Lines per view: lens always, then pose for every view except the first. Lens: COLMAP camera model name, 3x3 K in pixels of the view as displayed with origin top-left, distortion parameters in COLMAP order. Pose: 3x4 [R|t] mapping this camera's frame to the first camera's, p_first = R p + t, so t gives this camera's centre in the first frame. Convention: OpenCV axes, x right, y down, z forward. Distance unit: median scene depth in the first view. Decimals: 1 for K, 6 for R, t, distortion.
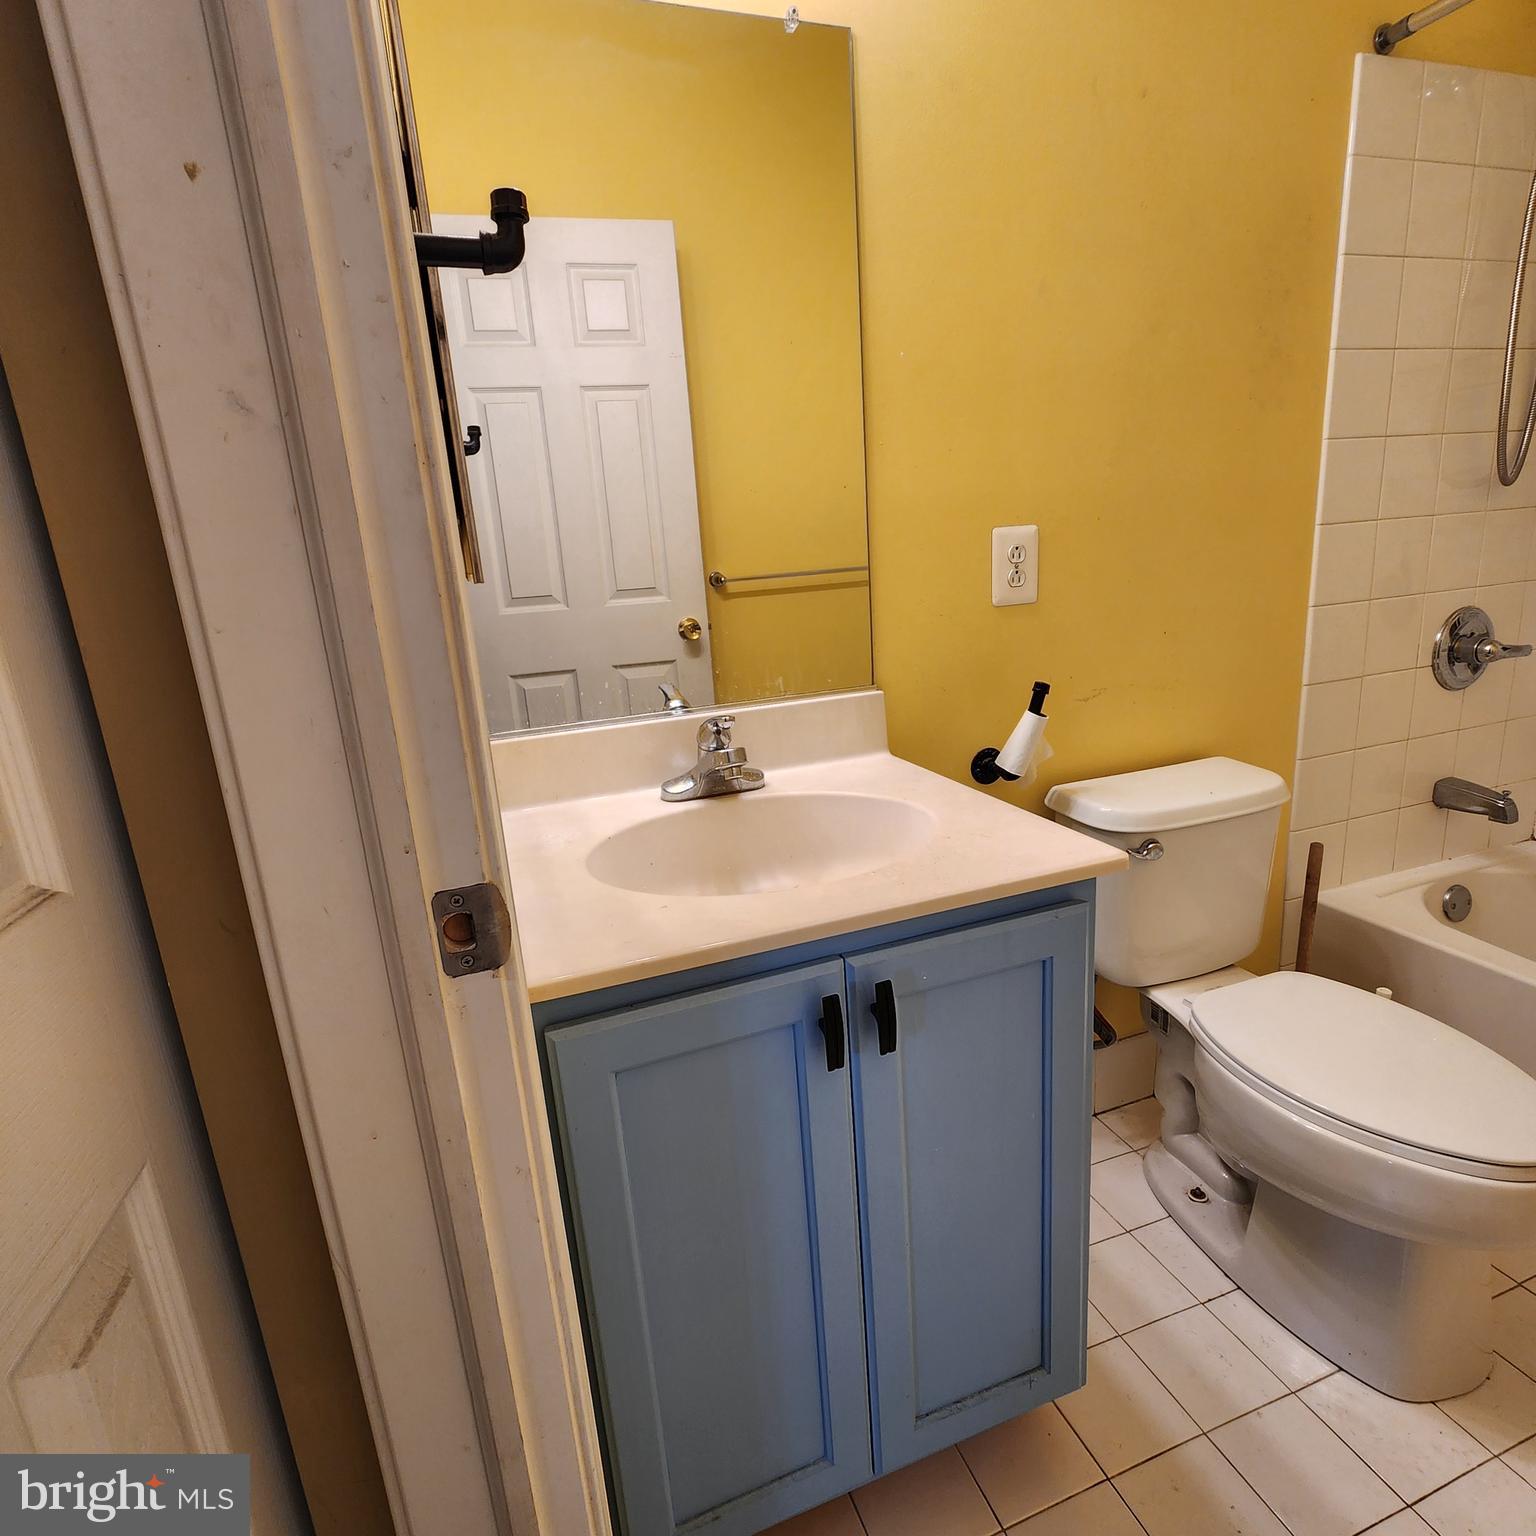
lens RADIAL K [[849.1, 0, 763.0], [0, 849.1, 762.2], [0, 0, 1]] dist [-0.002630, 0.000923]
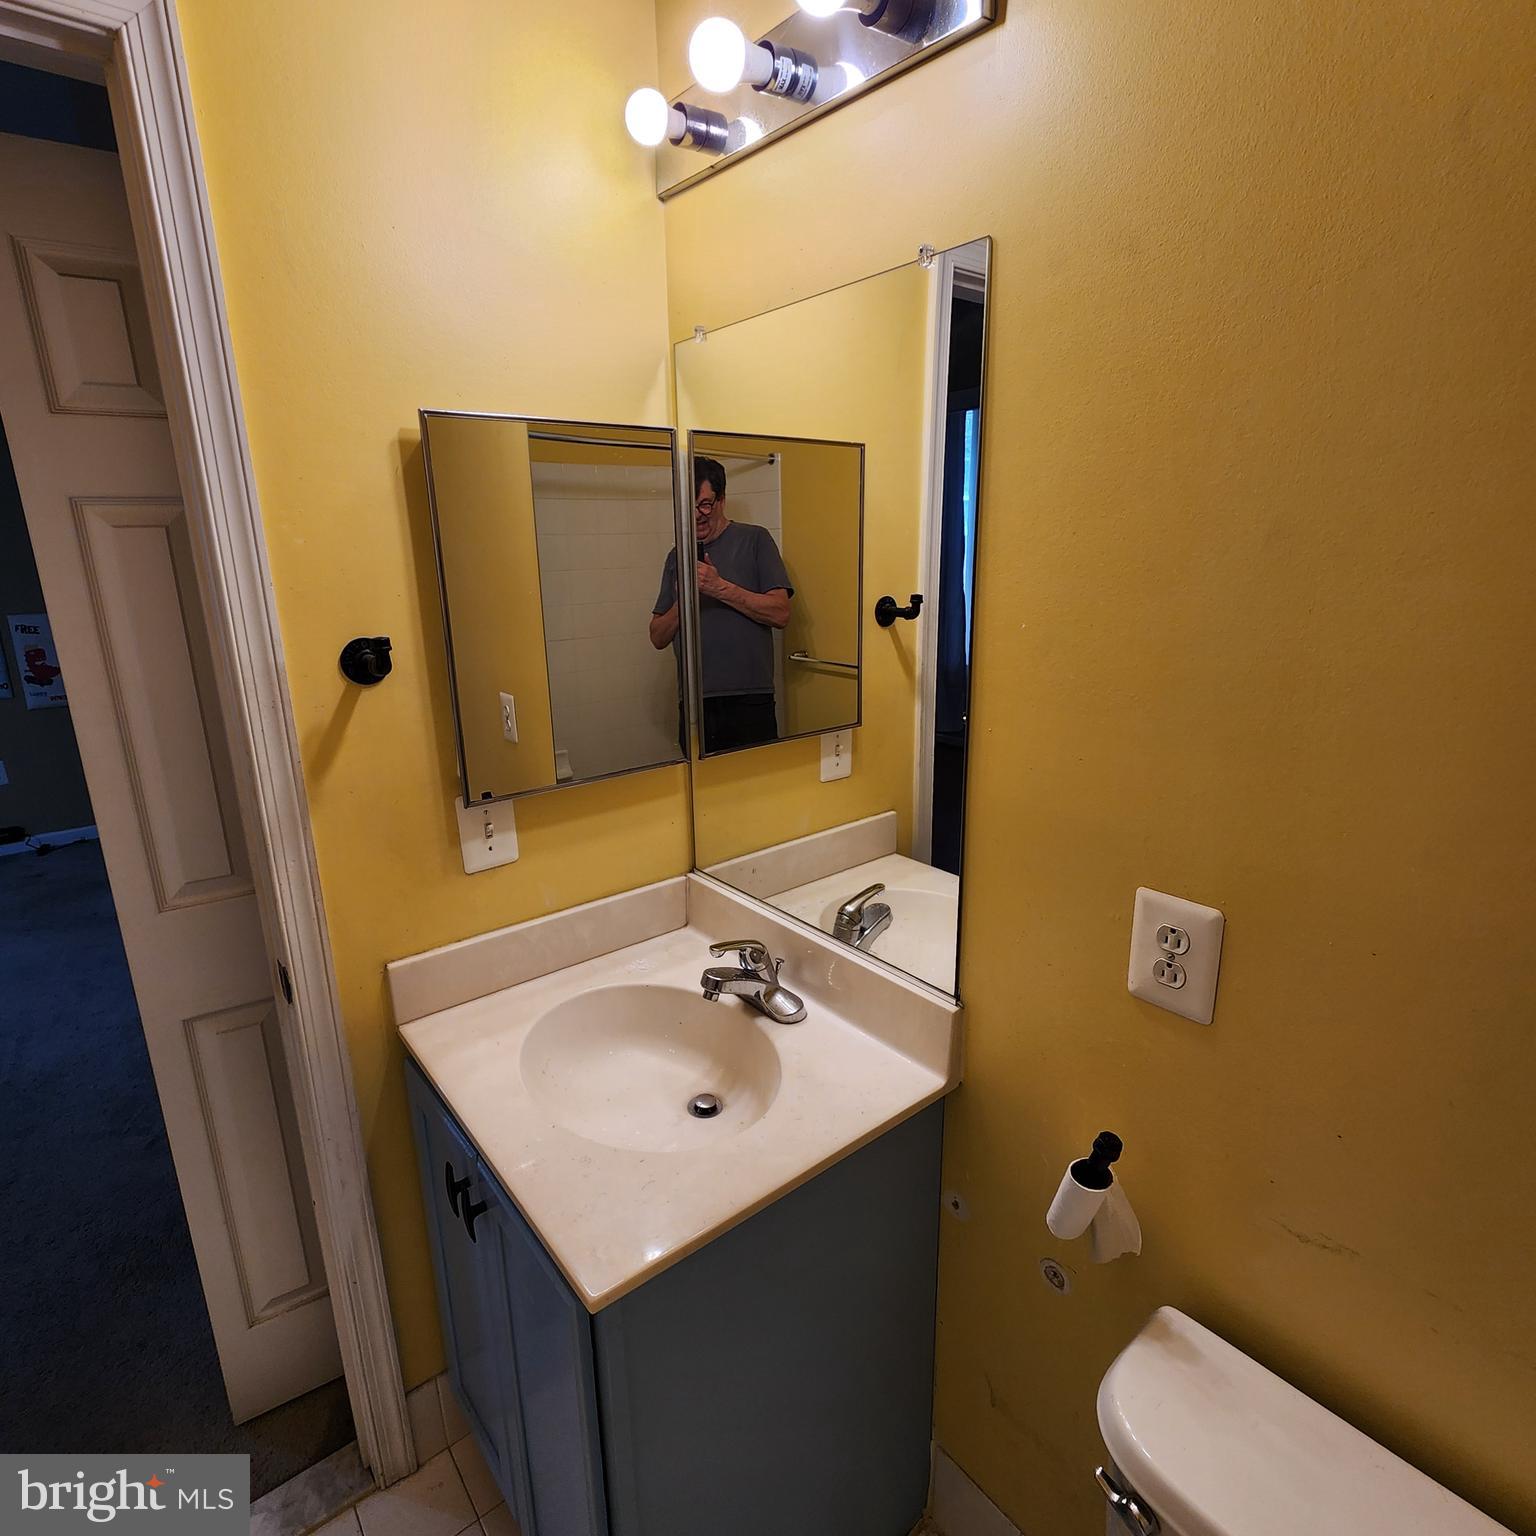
lens RADIAL K [[849.1, 0, 763.0], [0, 849.1, 762.2], [0, 0, 1]] dist [-0.002630, 0.000923]
pose [[0.319475, 0.301745, -0.898268, 0.720130], [-0.229300, 0.944391, 0.235686, -0.443899], [0.919433, 0.130677, 0.370899, 0.475694]]
